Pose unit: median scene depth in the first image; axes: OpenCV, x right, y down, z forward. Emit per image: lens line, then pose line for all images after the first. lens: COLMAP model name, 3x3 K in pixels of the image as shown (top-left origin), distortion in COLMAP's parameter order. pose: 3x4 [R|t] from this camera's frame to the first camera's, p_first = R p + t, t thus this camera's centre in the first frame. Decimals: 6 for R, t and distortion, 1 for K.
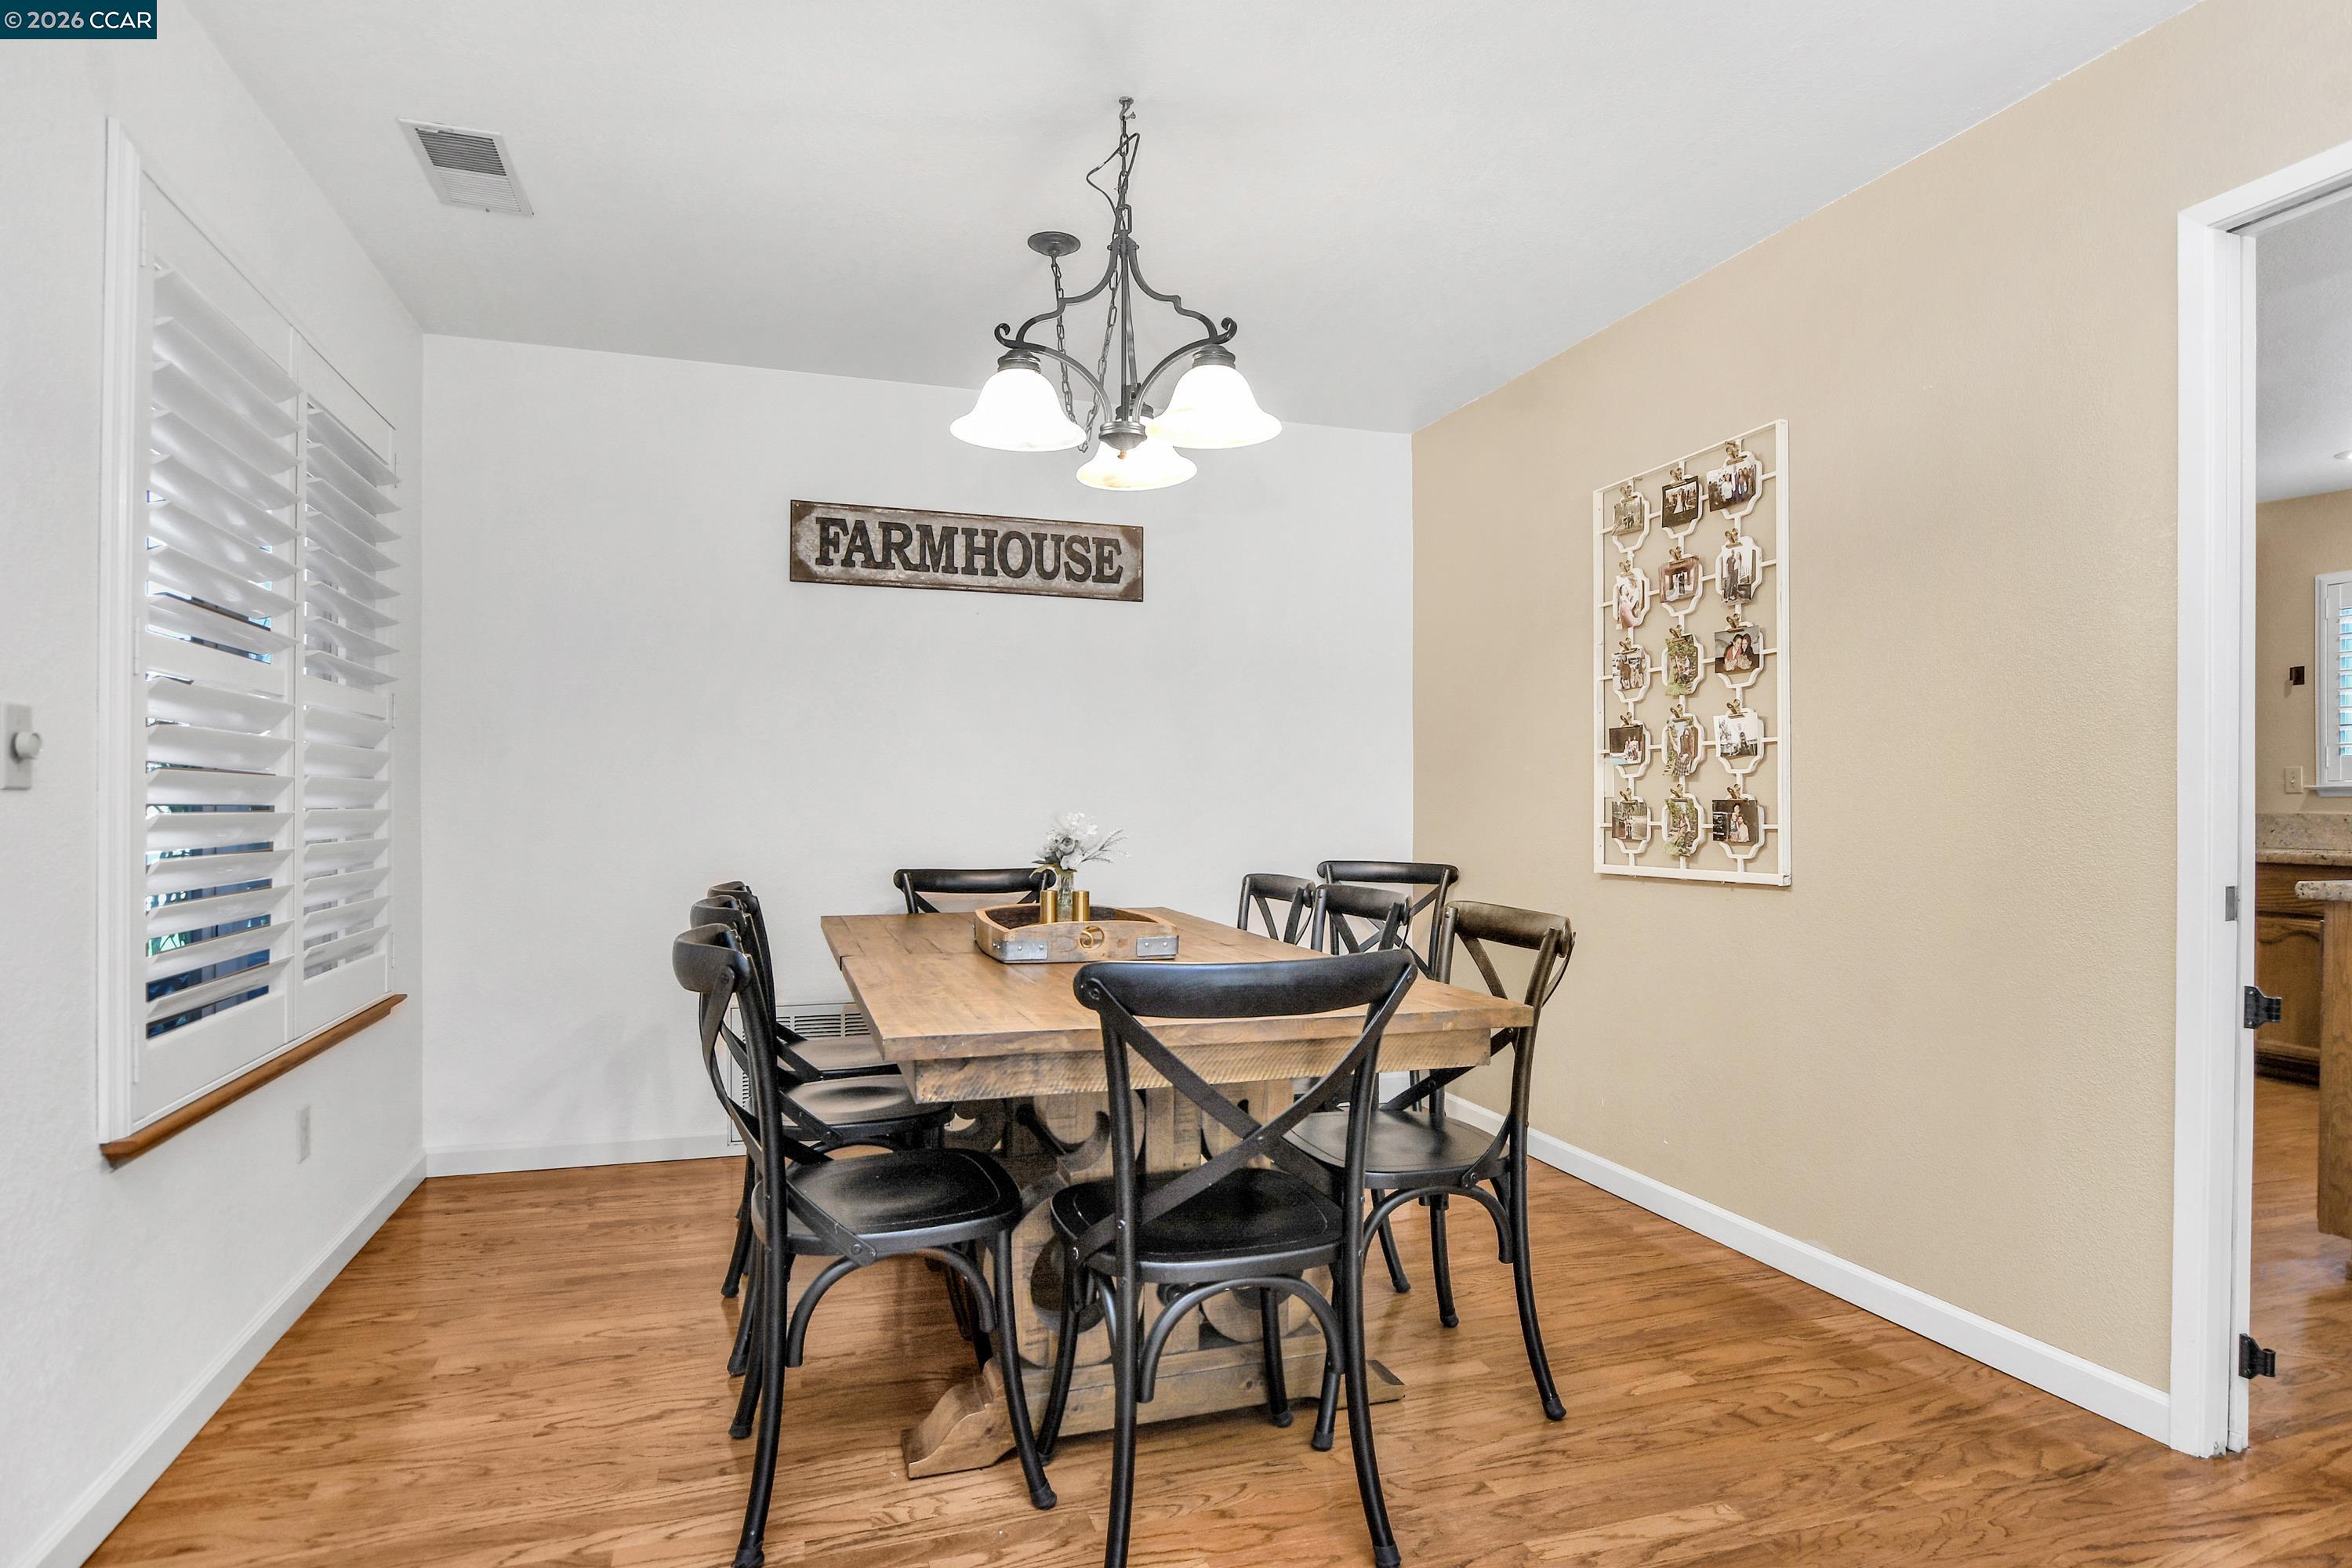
lens RADIAL K [[1304.0, 0, 1215.6], [0, 1304.0, 798.1], [0, 0, 1]] dist [-0.011399, 0.001212]
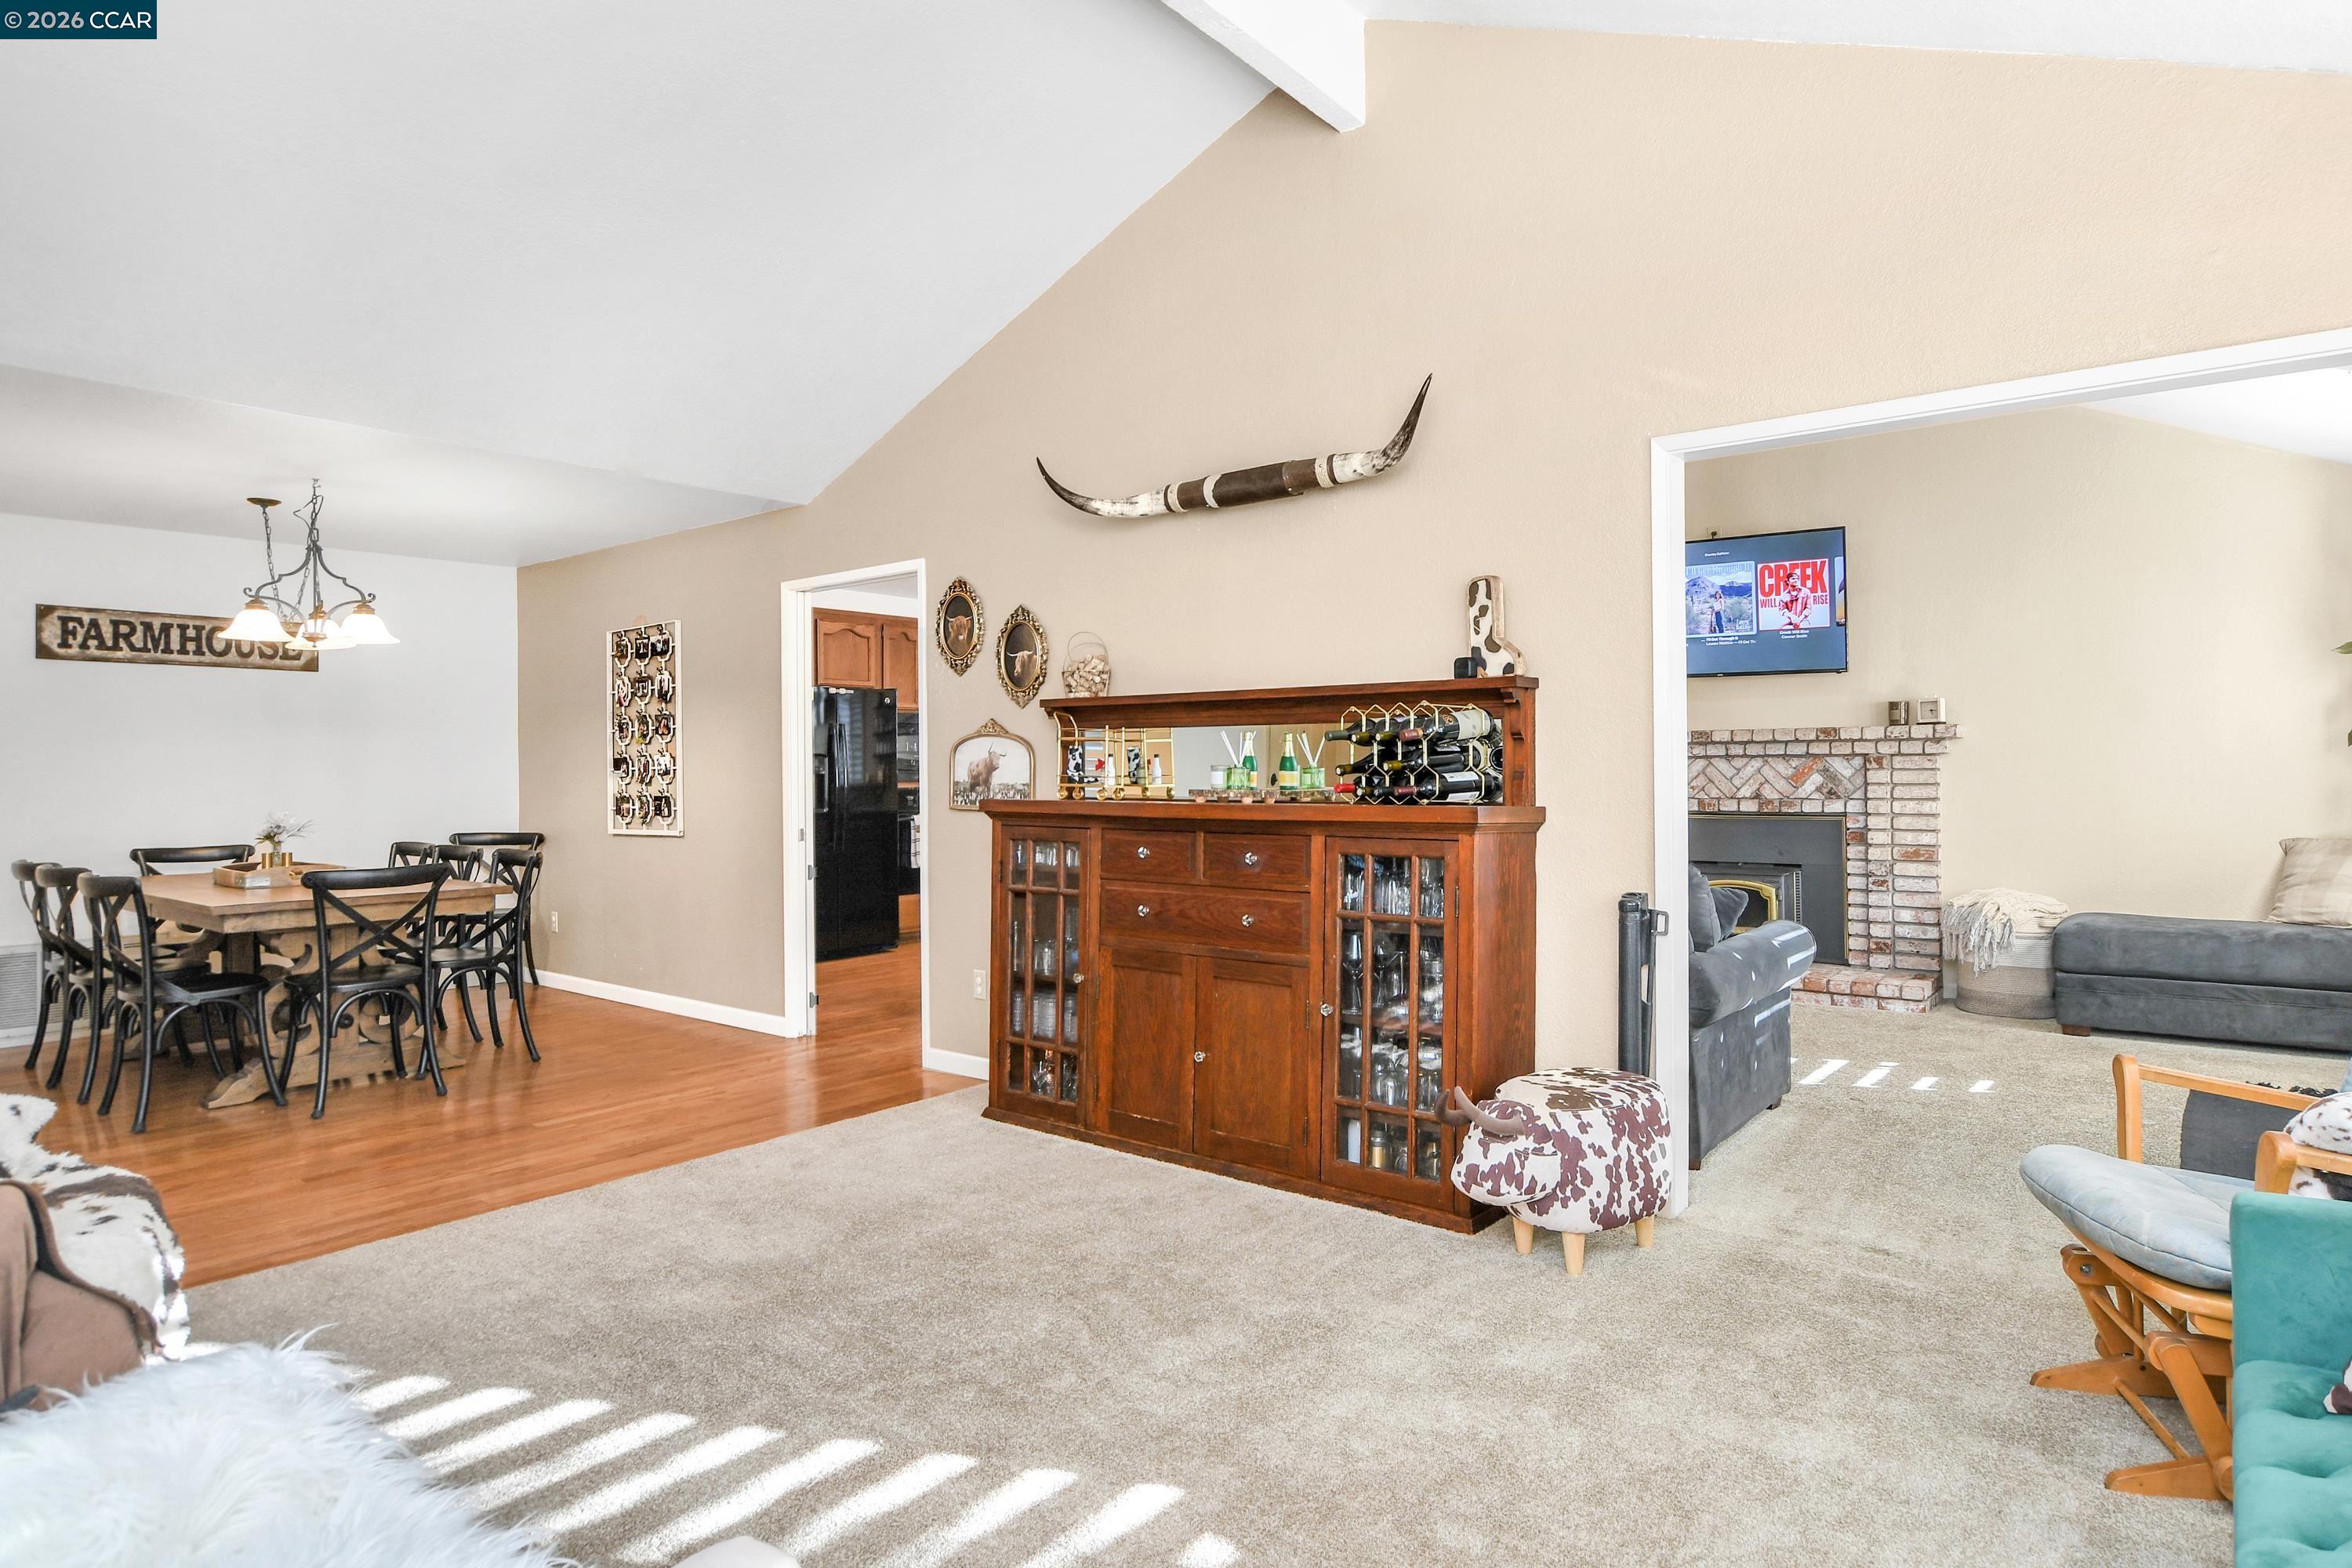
lens RADIAL K [[1315.7, 0, 1207.1], [0, 1315.7, 759.3], [0, 0, 1]] dist [-0.005345, -0.000687]
pose [[0.851231, -0.007958, 0.524731, 0.032463], [0.010412, 0.999944, -0.001727, -0.041878], [-0.524688, 0.006934, 0.851266, -1.177137]]
